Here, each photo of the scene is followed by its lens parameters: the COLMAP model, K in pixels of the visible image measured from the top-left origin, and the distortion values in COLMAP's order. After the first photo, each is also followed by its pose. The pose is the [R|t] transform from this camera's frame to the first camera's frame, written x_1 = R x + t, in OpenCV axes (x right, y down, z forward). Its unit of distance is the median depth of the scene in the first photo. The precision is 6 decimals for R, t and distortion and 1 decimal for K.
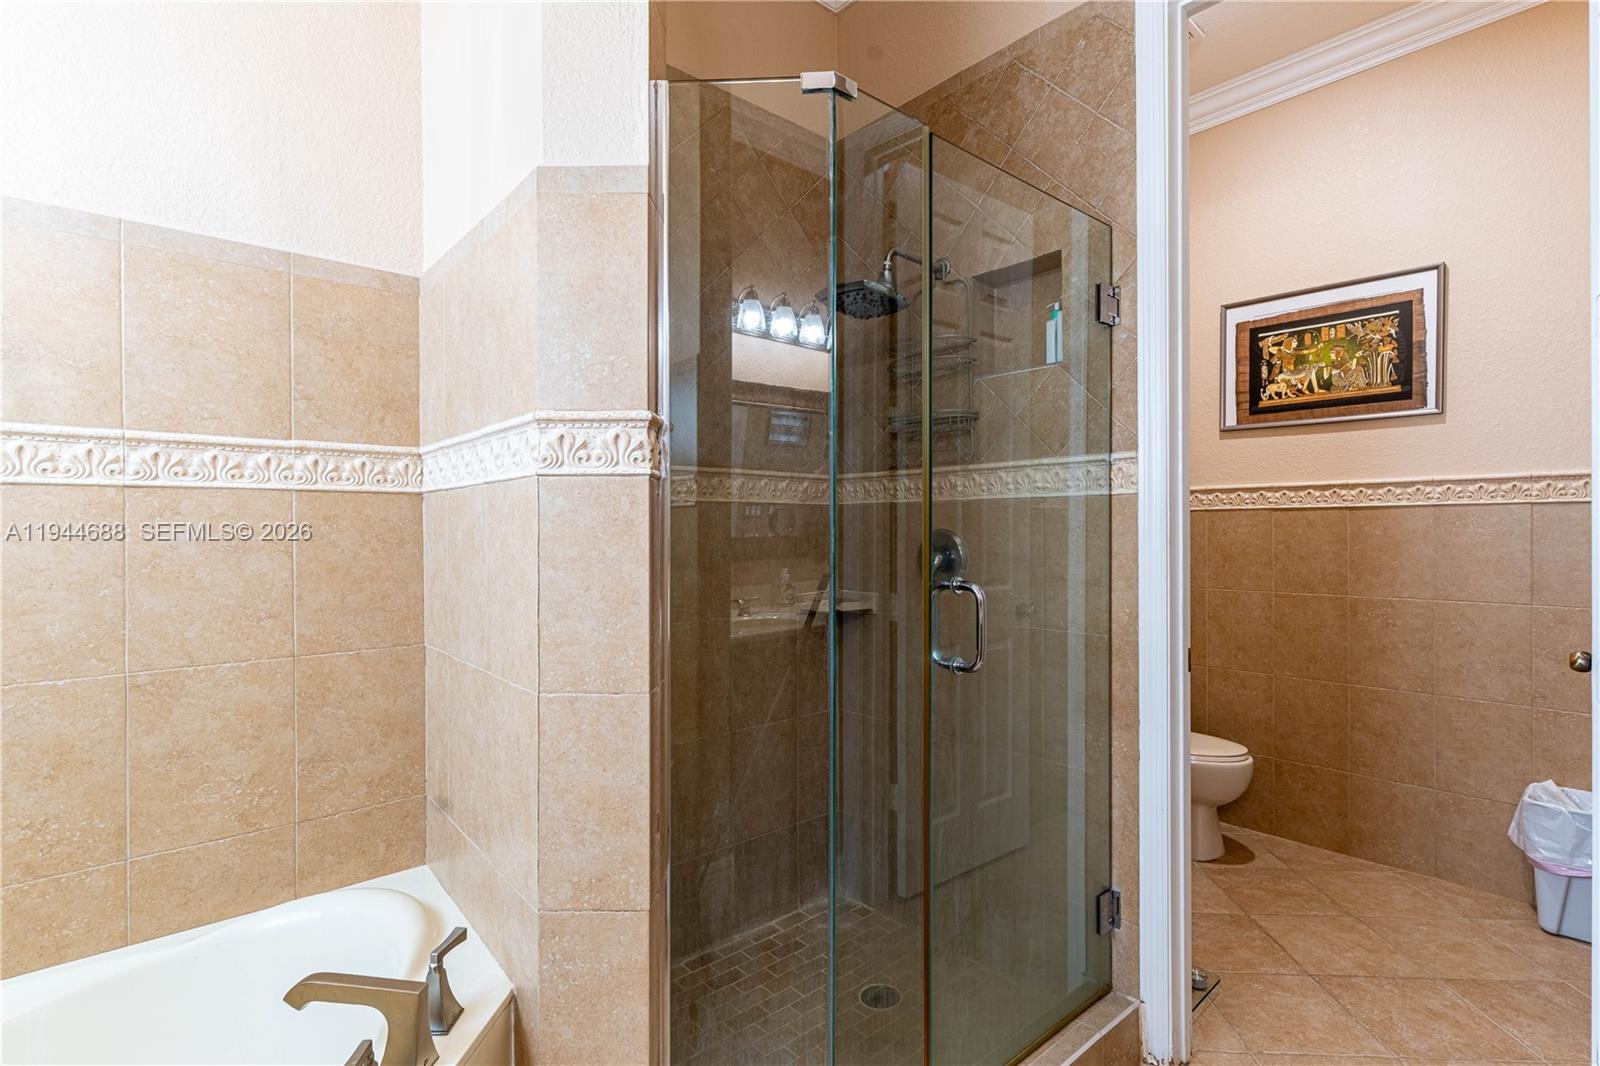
lens RADIAL K [[770.5, 0, 797.4], [0, 770.5, 517.6], [0, 0, 1]] dist [-0.000628, 0.001949]
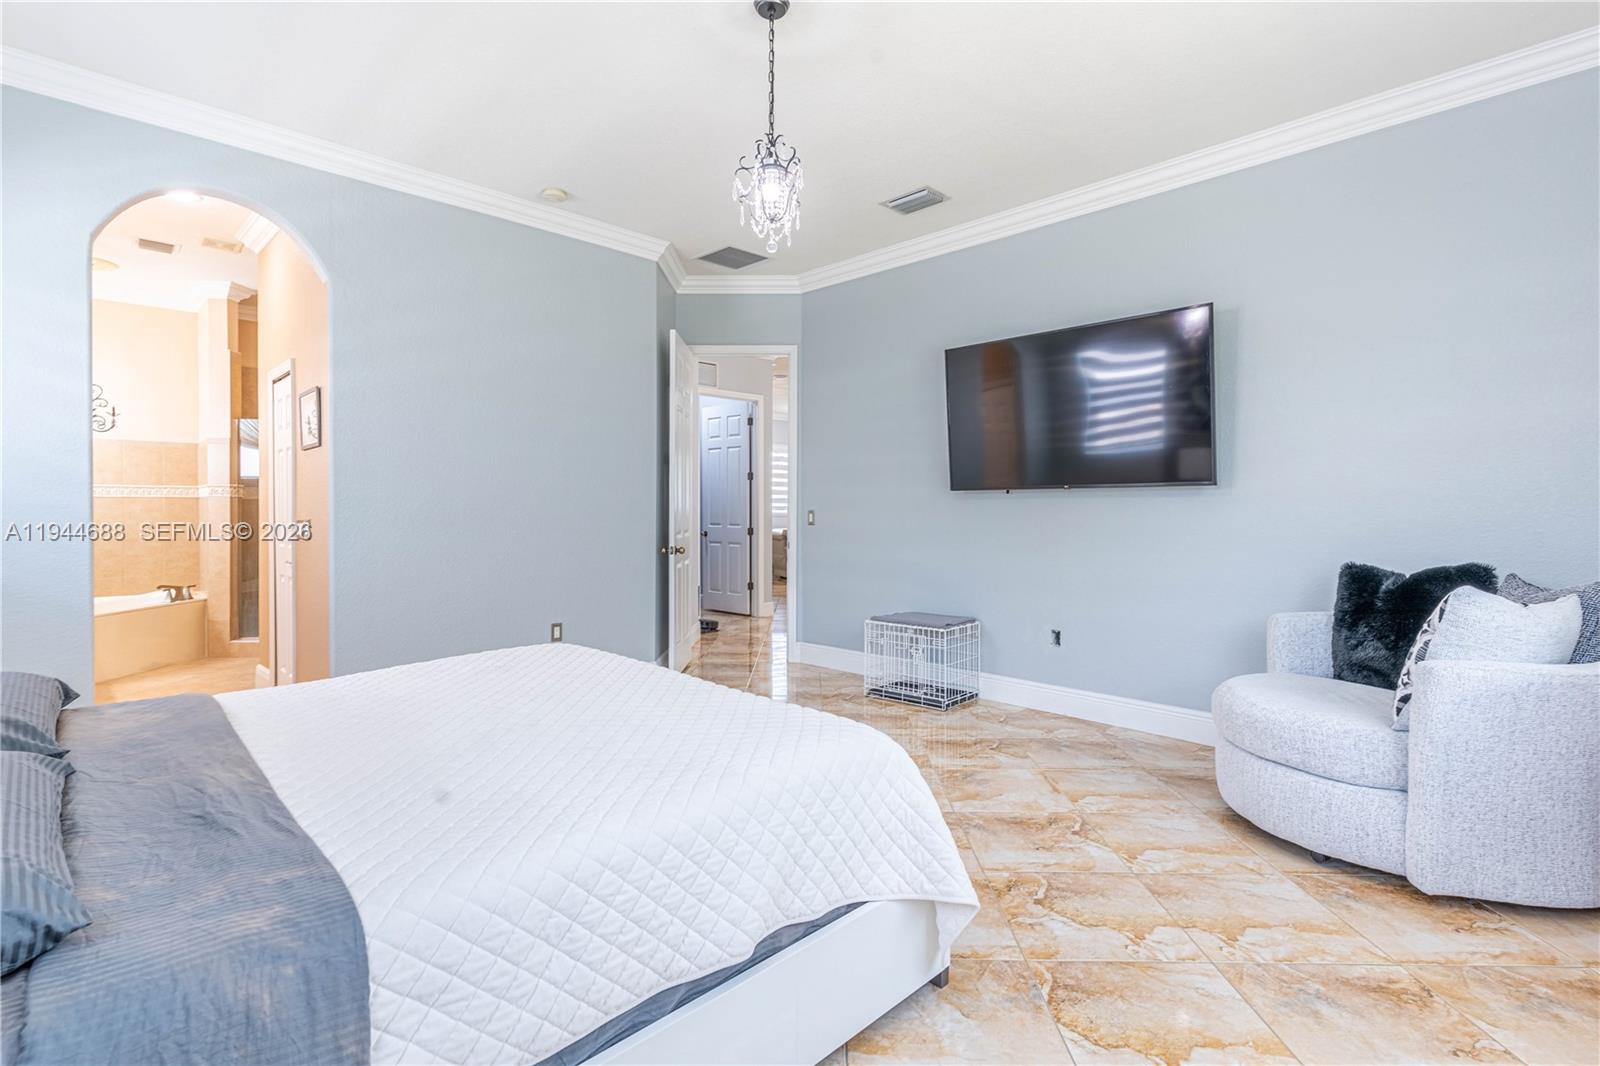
lens RADIAL K [[770.5, 0, 796.2], [0, 770.5, 534.8], [0, 0, 1]] dist [-0.000628, 0.001949]
pose [[0.998908, 0.005969, 0.046346, 2.548493], [-0.006590, 0.999890, 0.013250, 0.090250], [-0.046261, -0.013541, 0.998838, -3.299822]]
